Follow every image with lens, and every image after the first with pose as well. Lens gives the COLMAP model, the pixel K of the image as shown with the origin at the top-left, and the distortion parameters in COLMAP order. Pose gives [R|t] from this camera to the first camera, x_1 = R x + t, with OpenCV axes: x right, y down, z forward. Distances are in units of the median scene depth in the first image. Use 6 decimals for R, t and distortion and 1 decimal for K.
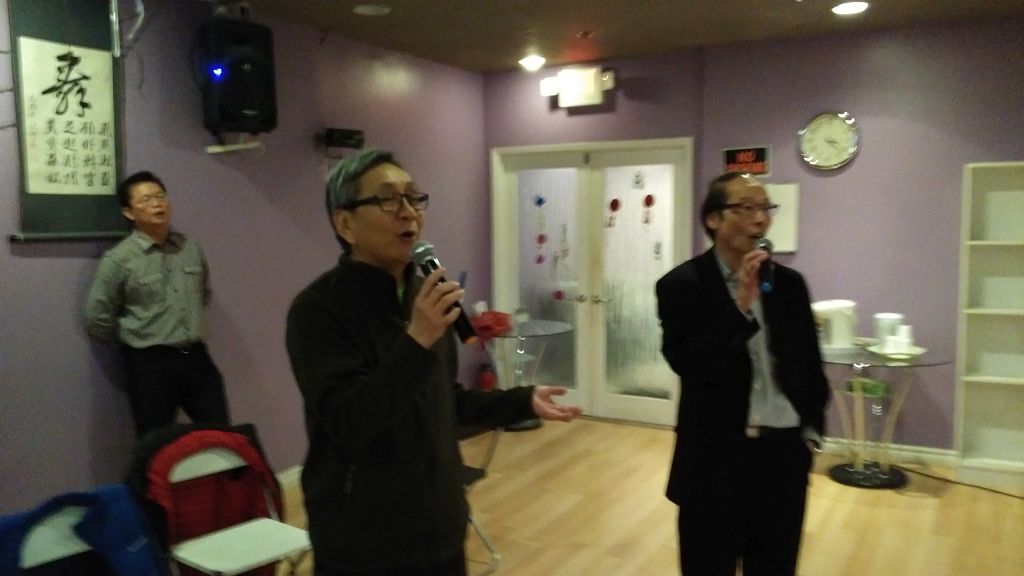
lens RADIAL K [[858.5, 0, 511.0], [0, 858.5, 287.8], [0, 0, 1]] dist [0.105393, -0.239266]
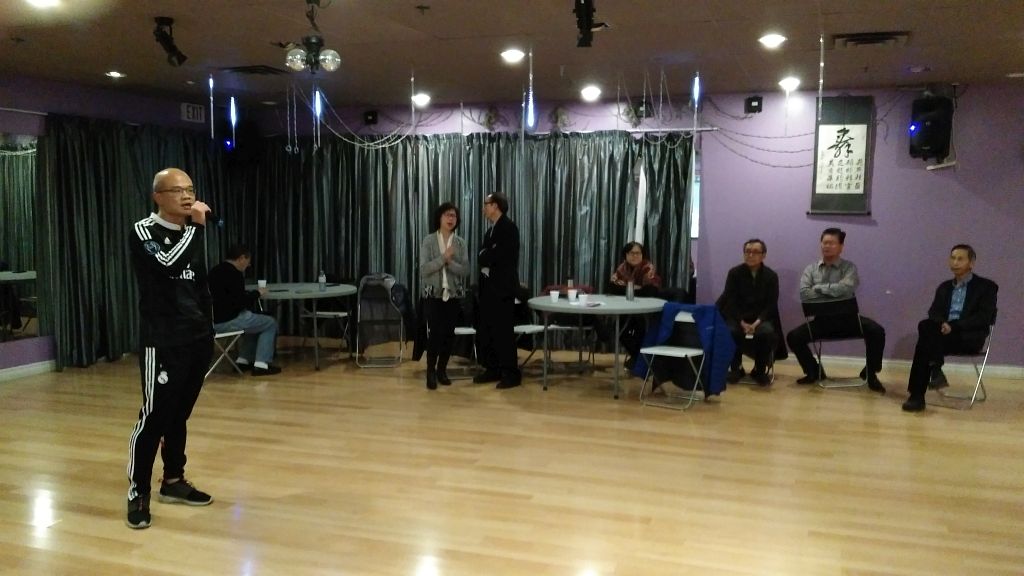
lens RADIAL K [[858.5, 0, 507.8], [0, 858.5, 296.0], [0, 0, 1]] dist [0.105393, -0.239266]
pose [[0.171321, 0.116341, -0.978322, 1.531144], [-0.093390, 0.990450, 0.101429, 0.004322], [0.980779, 0.073988, 0.180550, -0.194979]]
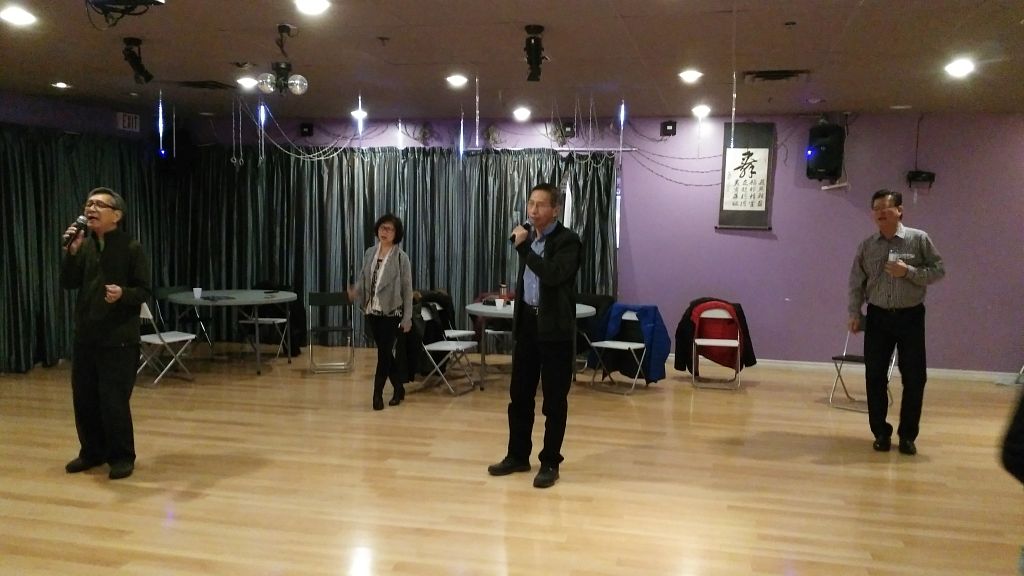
lens RADIAL K [[858.5, 0, 510.9], [0, 858.5, 297.6], [0, 0, 1]] dist [0.105393, -0.239266]
pose [[0.278472, 0.109505, -0.954181, 1.654428], [-0.104471, 0.991038, 0.083246, 0.000847], [0.954746, 0.076502, 0.287416, -0.297600]]
